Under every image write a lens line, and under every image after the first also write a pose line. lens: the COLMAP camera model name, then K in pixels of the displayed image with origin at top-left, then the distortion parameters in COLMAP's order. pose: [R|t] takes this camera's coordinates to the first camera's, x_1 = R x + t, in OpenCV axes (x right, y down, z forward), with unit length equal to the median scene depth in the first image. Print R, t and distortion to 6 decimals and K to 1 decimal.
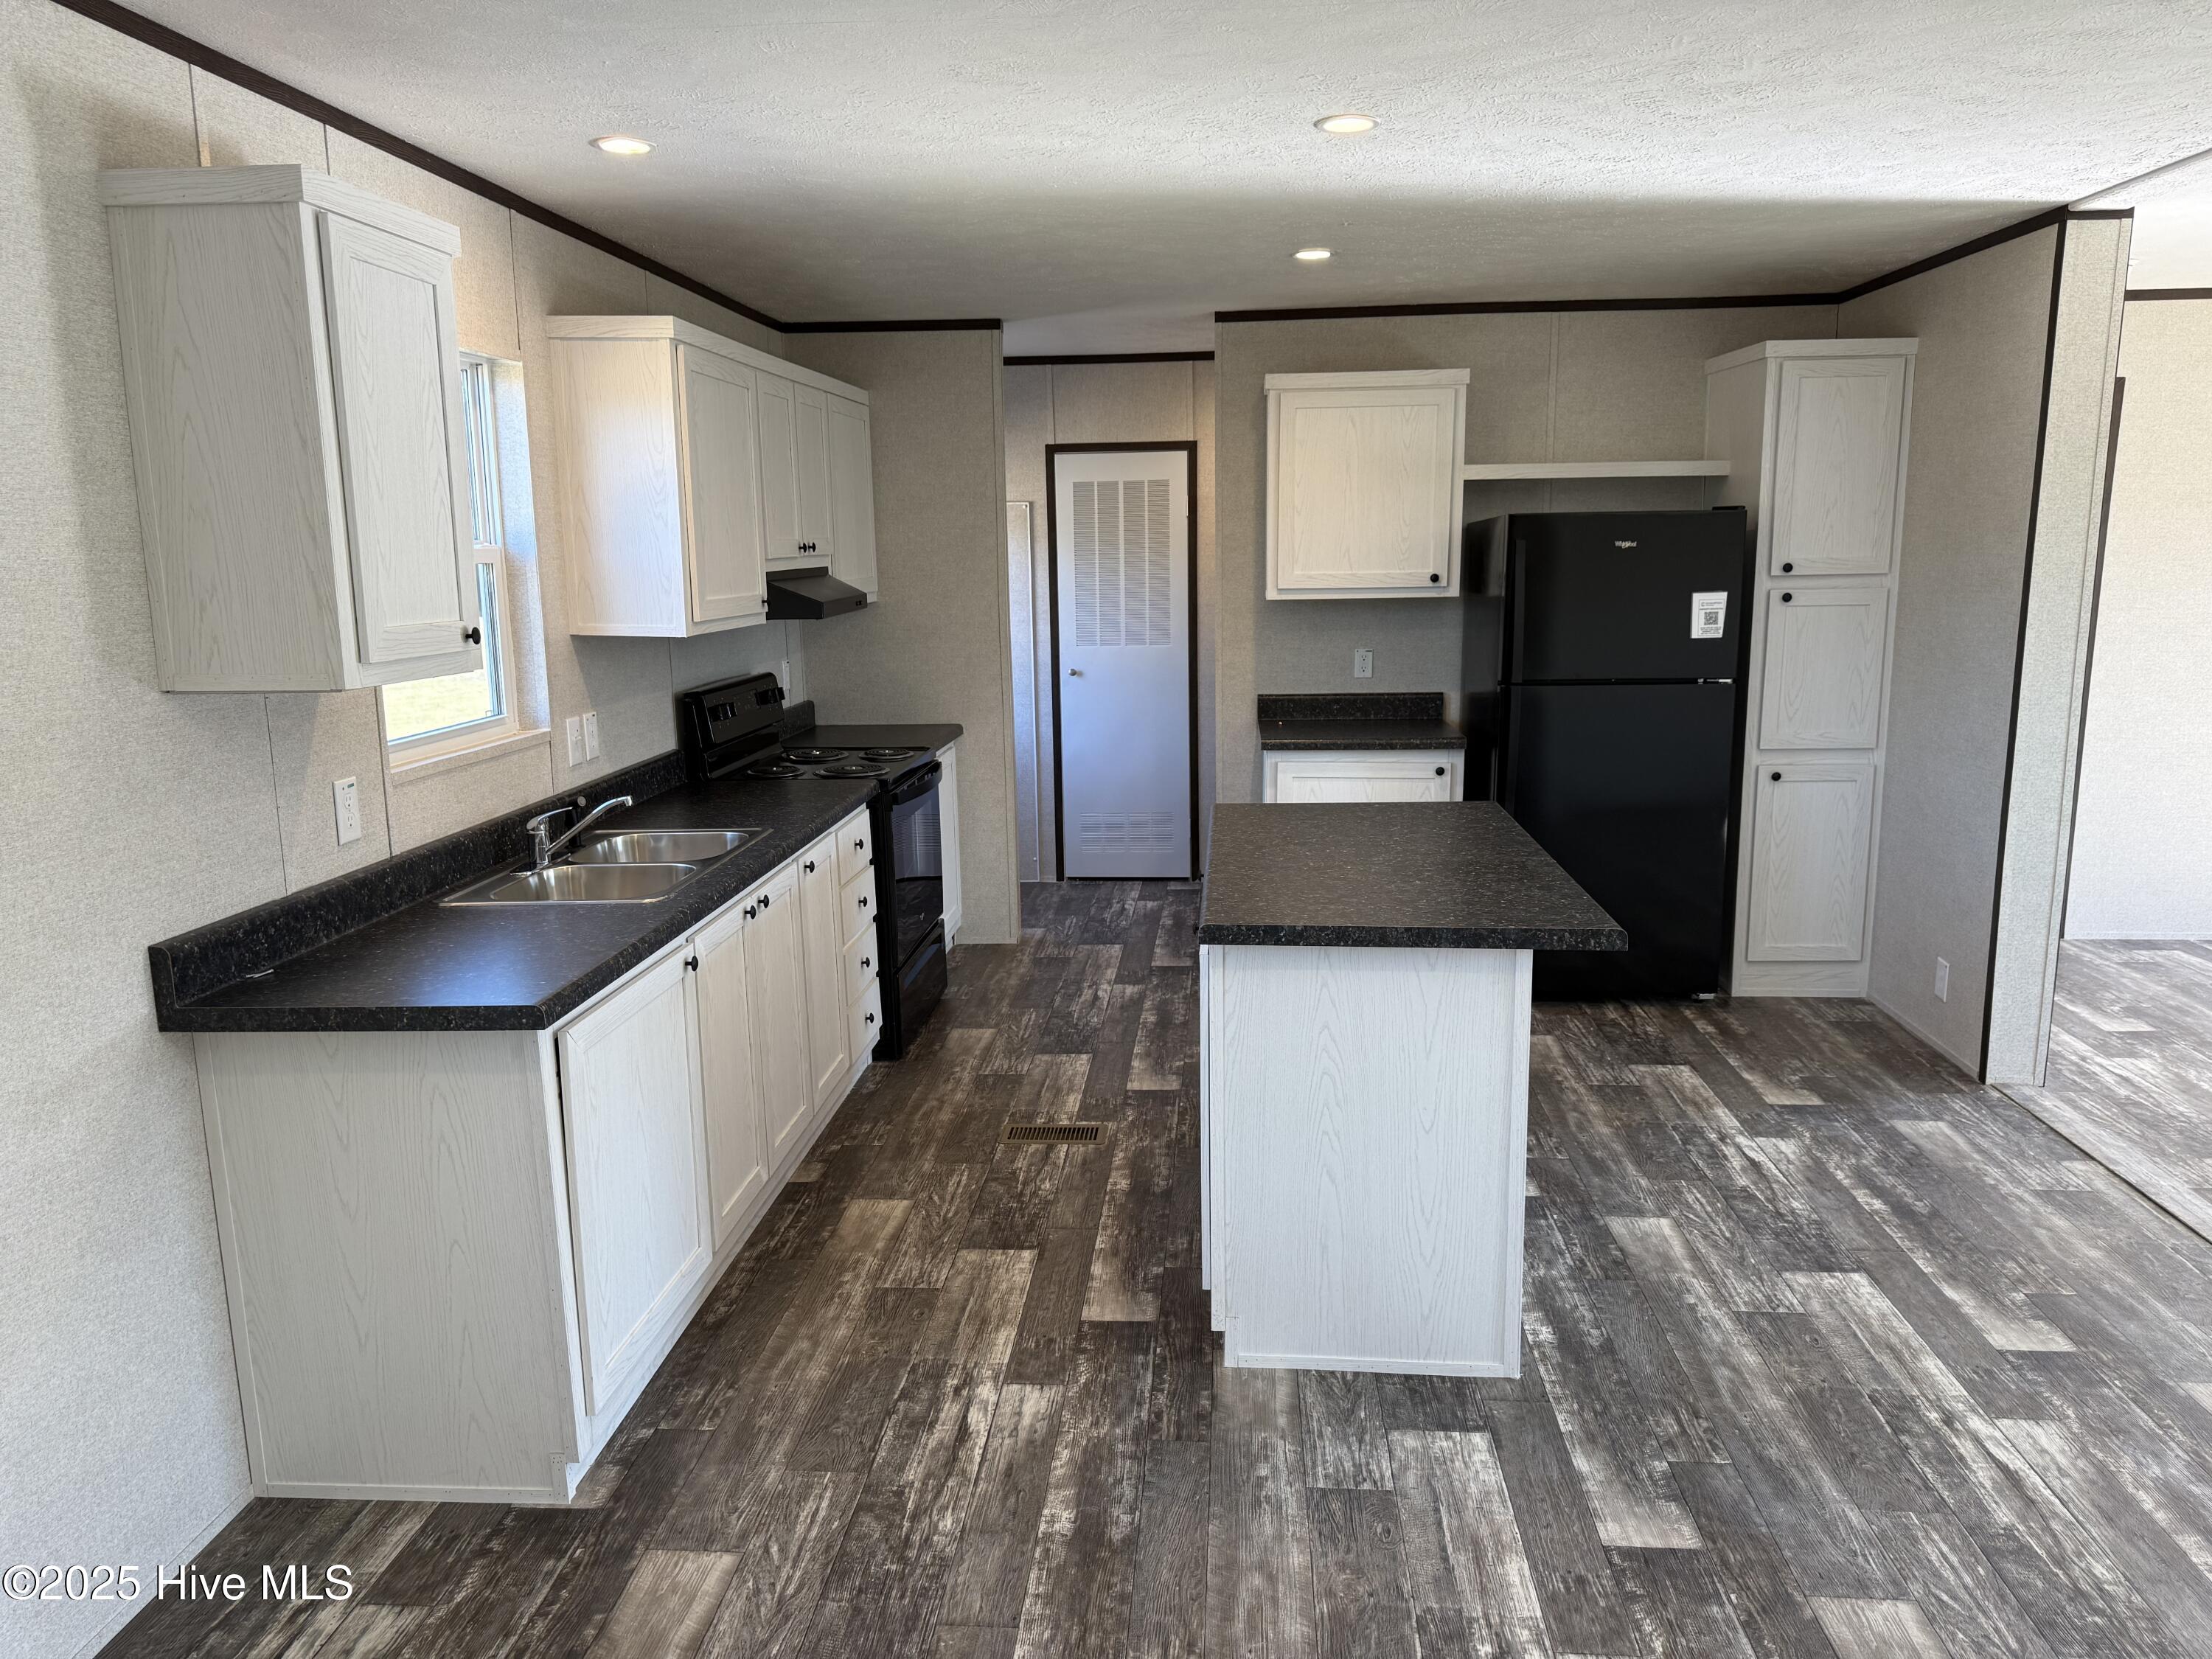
lens RADIAL K [[1577.1, 0, 1105.9], [0, 1577.1, 853.4], [0, 0, 1]] dist [0.011956, -0.007265]
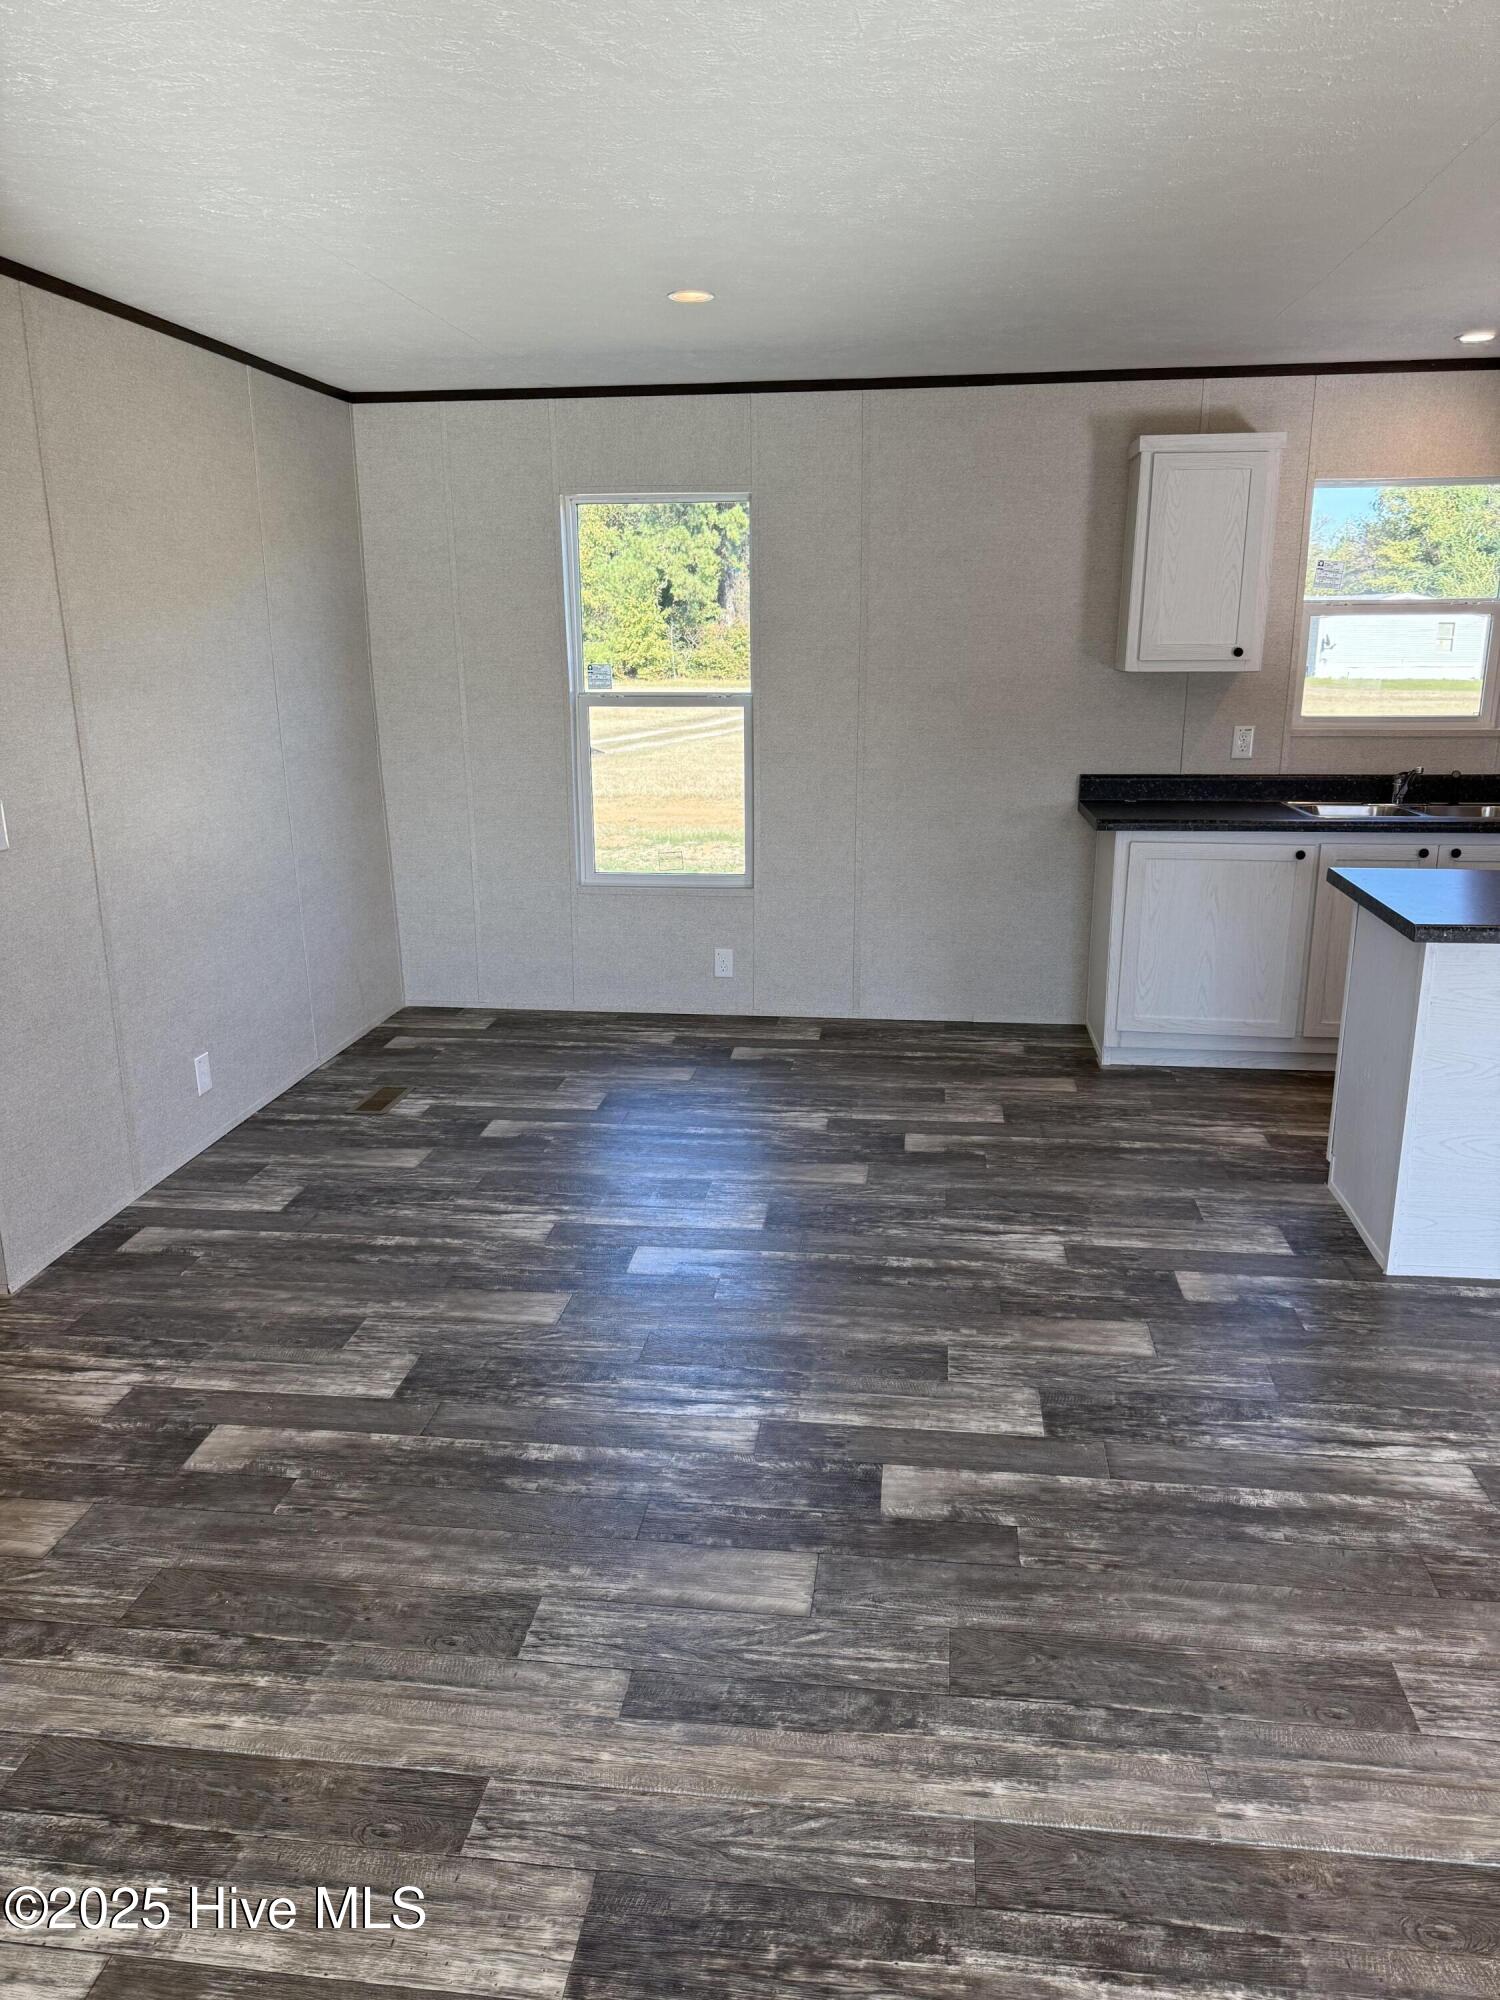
lens RADIAL K [[1447.5, 0, 757.0], [0, 1447.5, 990.3], [0, 0, 1]] dist [0.064348, -0.055358]
pose [[-0.033082, 0.267396, -0.963019, 1.187253], [-0.185932, 0.945079, 0.268802, -0.095656], [0.982005, 0.187949, 0.018452, 0.378659]]
